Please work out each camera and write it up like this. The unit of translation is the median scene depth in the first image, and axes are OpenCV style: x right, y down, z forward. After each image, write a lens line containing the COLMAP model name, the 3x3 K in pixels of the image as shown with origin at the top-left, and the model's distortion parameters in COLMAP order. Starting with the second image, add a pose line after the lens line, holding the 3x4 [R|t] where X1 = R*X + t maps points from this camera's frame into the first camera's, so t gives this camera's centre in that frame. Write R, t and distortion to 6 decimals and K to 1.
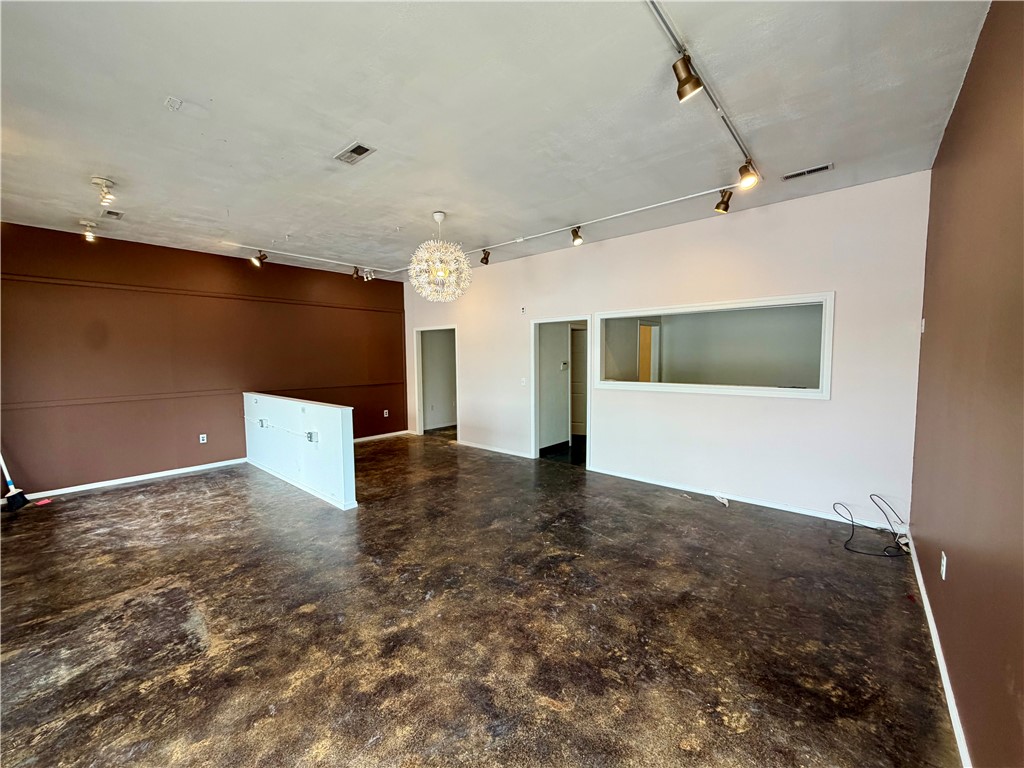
lens RADIAL K [[407.5, 0, 511.5], [0, 407.5, 384.1], [0, 0, 1]] dist [0.001210, -0.000619]
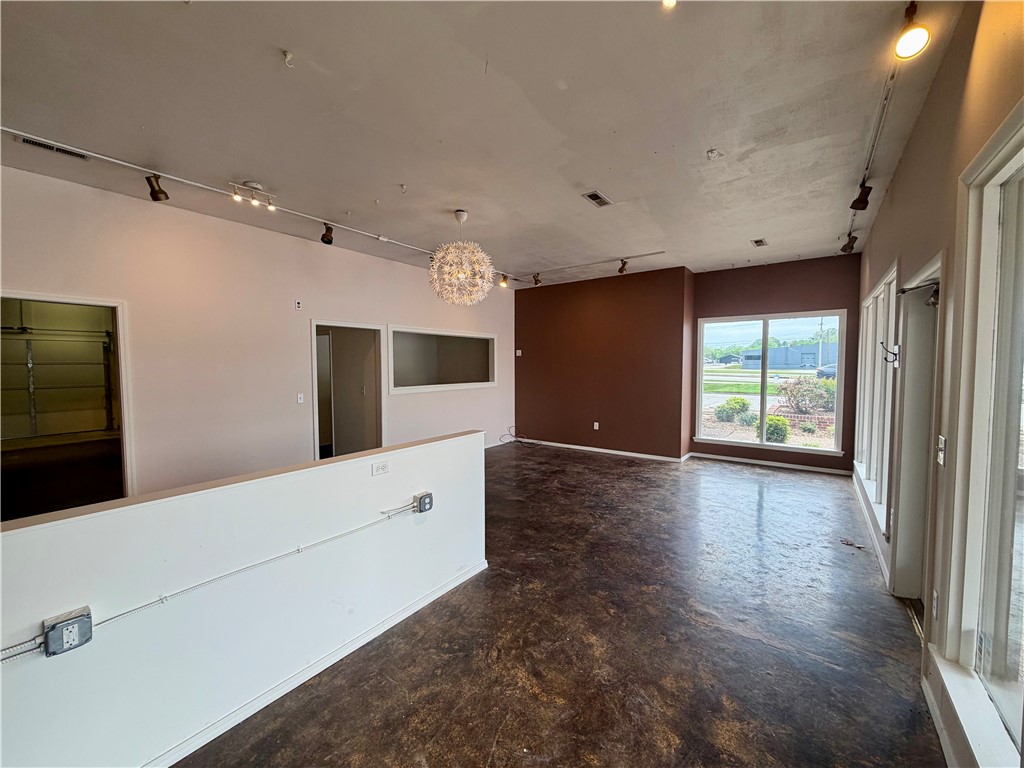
lens RADIAL K [[407.5, 0, 511.8], [0, 407.5, 384.3], [0, 0, 1]] dist [0.001210, -0.000619]
pose [[-0.081105, -0.041501, 0.995841, -1.446296], [0.073946, 0.996129, 0.047535, -0.072426], [-0.993959, 0.077494, -0.077722, 1.246393]]
